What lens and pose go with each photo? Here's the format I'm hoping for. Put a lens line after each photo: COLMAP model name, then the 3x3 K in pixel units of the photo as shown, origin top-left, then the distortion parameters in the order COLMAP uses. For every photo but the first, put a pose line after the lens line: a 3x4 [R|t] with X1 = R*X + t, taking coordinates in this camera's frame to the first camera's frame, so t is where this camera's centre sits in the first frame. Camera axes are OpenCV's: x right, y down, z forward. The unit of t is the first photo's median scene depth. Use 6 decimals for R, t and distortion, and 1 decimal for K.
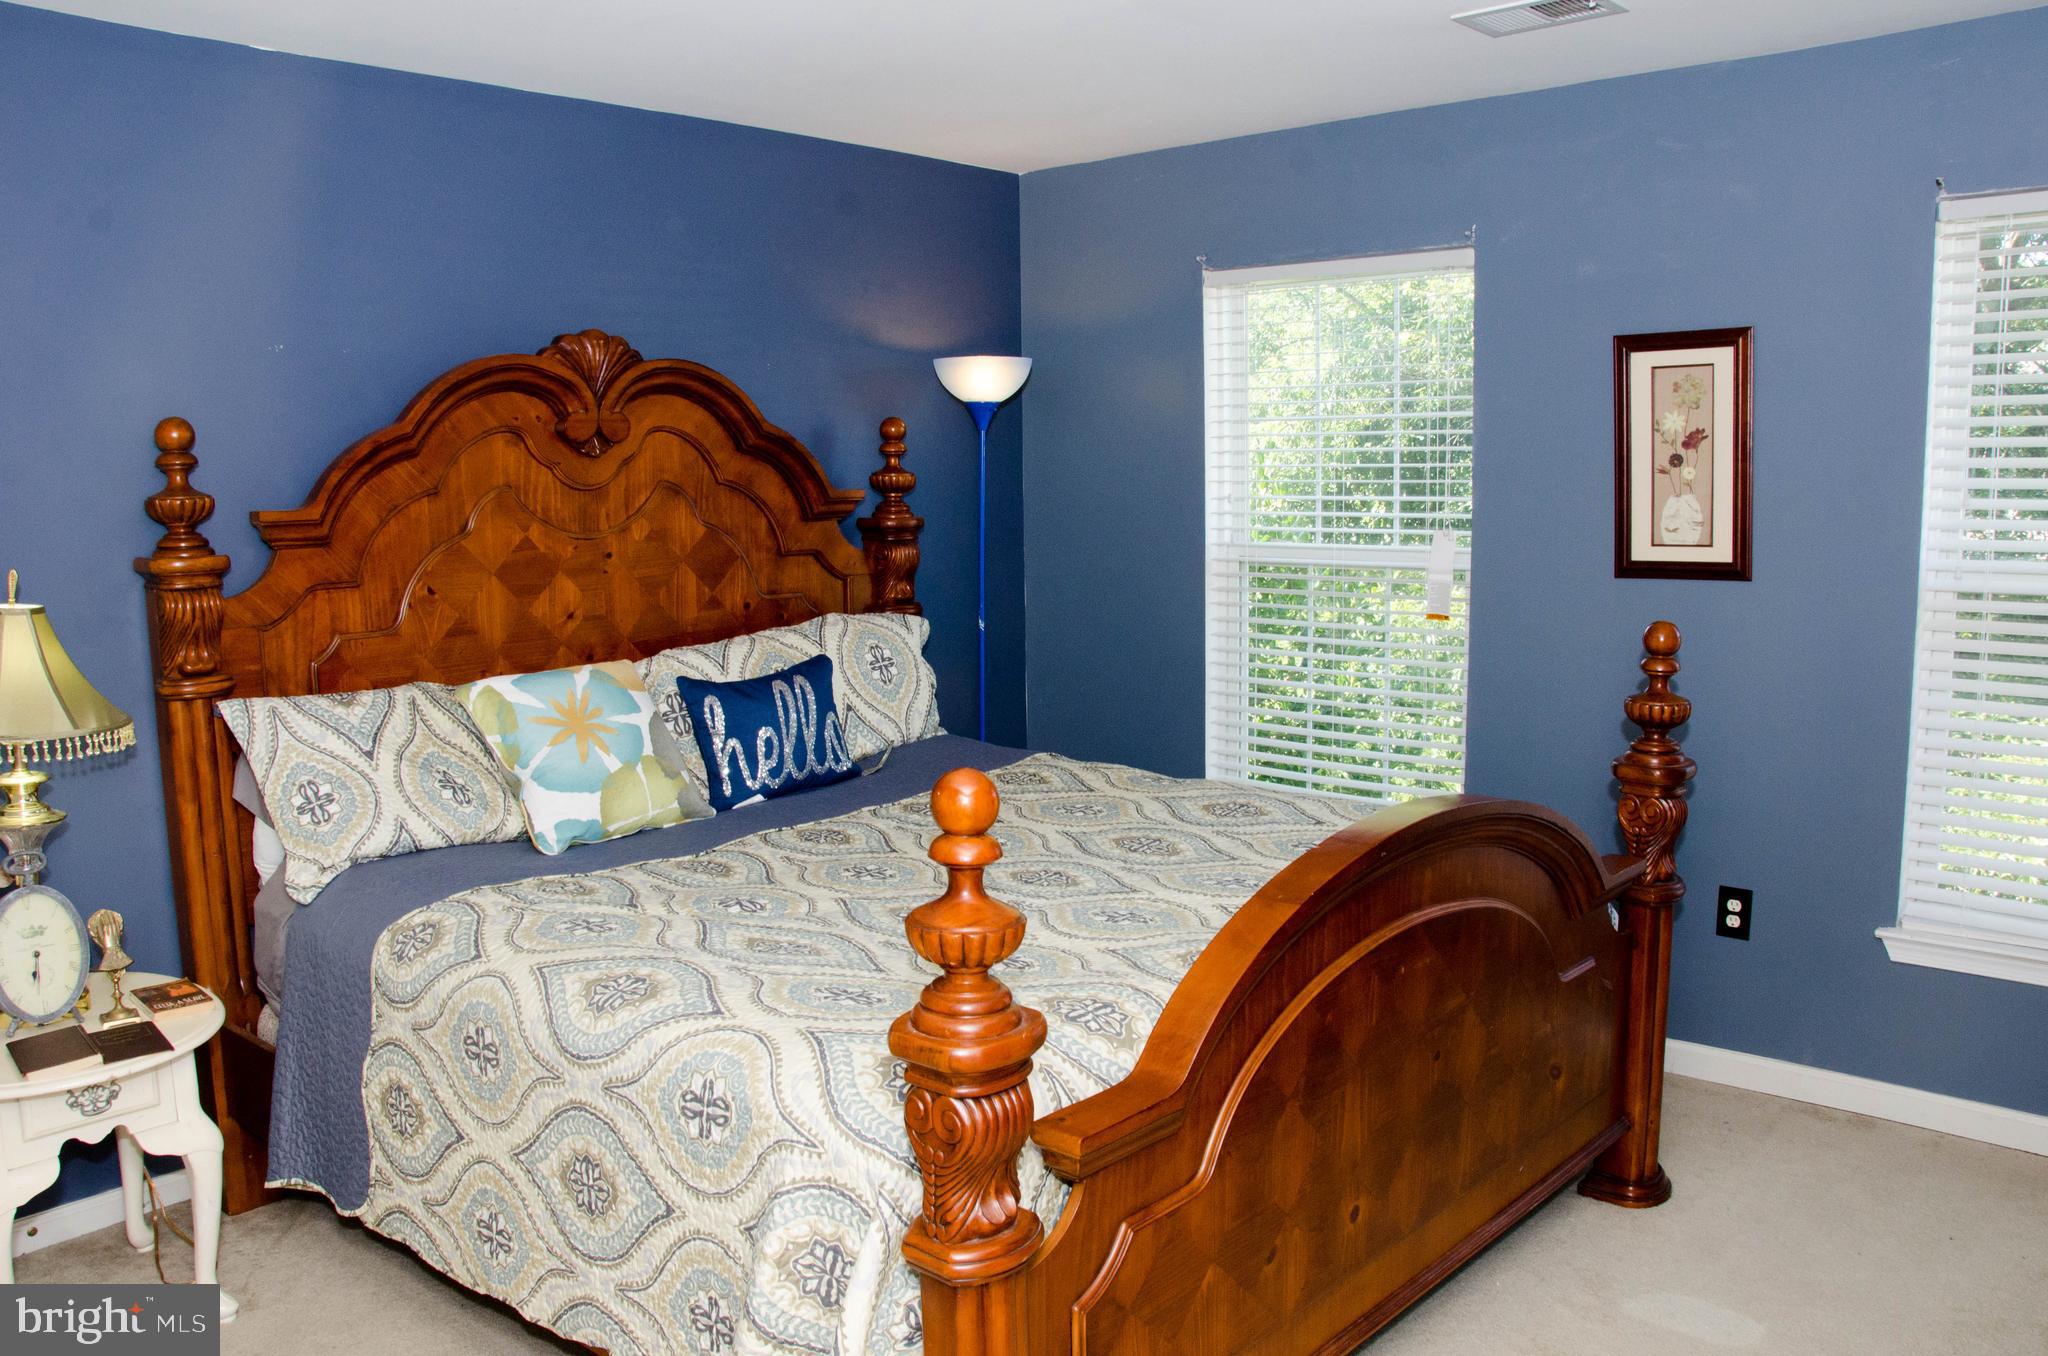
lens RADIAL K [[1598.9, 0, 1024.0], [0, 1598.9, 678.0], [0, 0, 1]] dist [-0.162835, 0.119982]
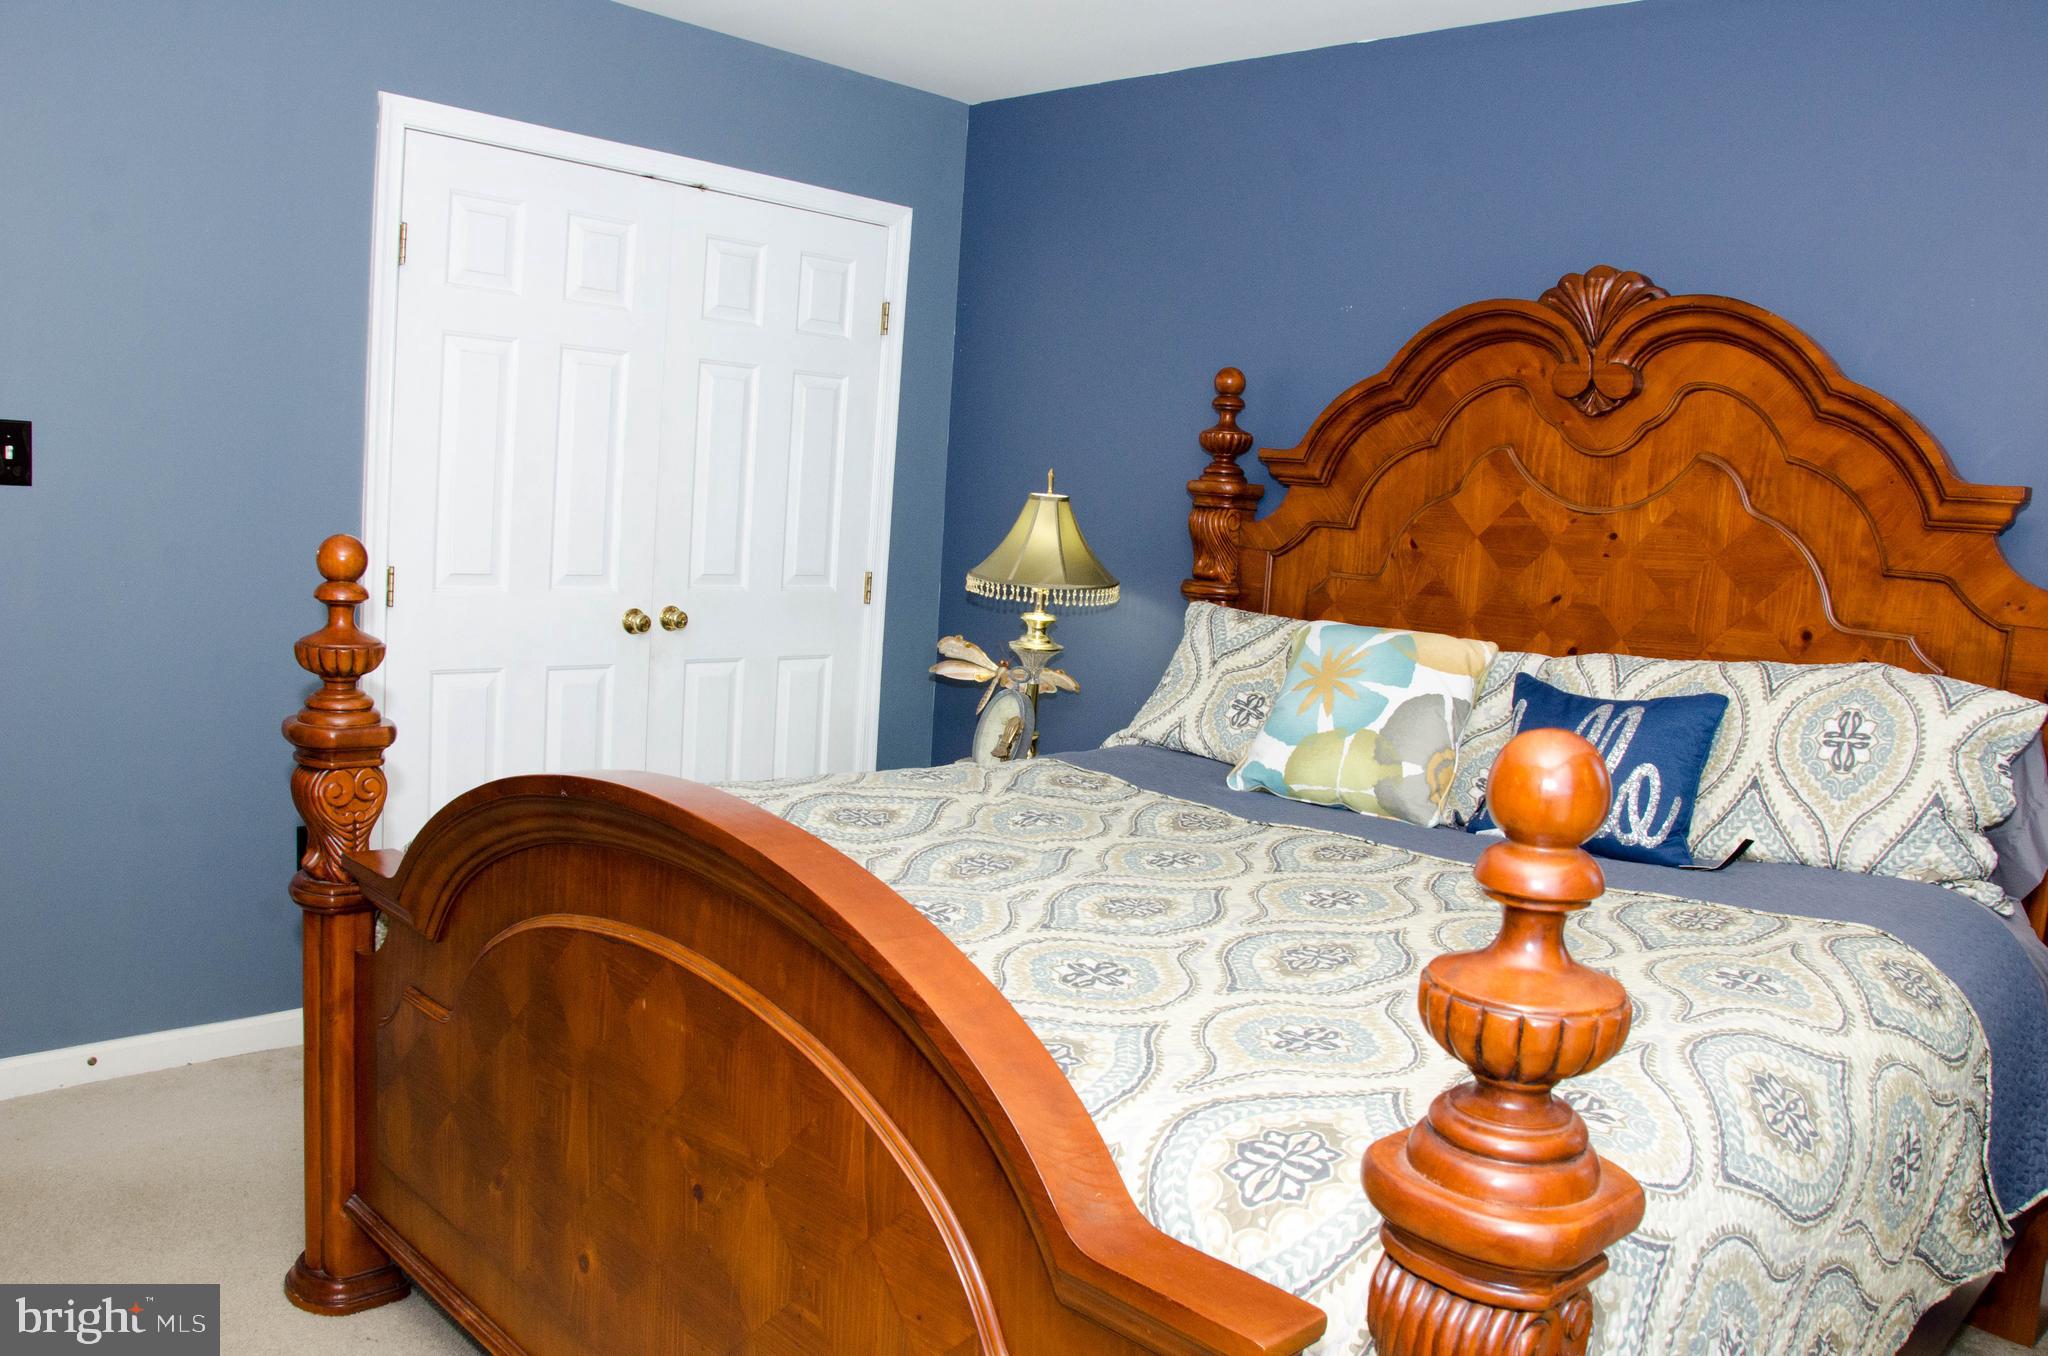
lens RADIAL K [[1598.9, 0, 1024.0], [0, 1598.9, 678.0], [0, 0, 1]] dist [-0.162835, 0.119982]
pose [[-0.065143, 0.125304, -0.989977, 0.614229], [-0.202438, 0.969796, 0.136071, -0.057749], [0.977126, 0.209273, -0.037809, 0.786009]]
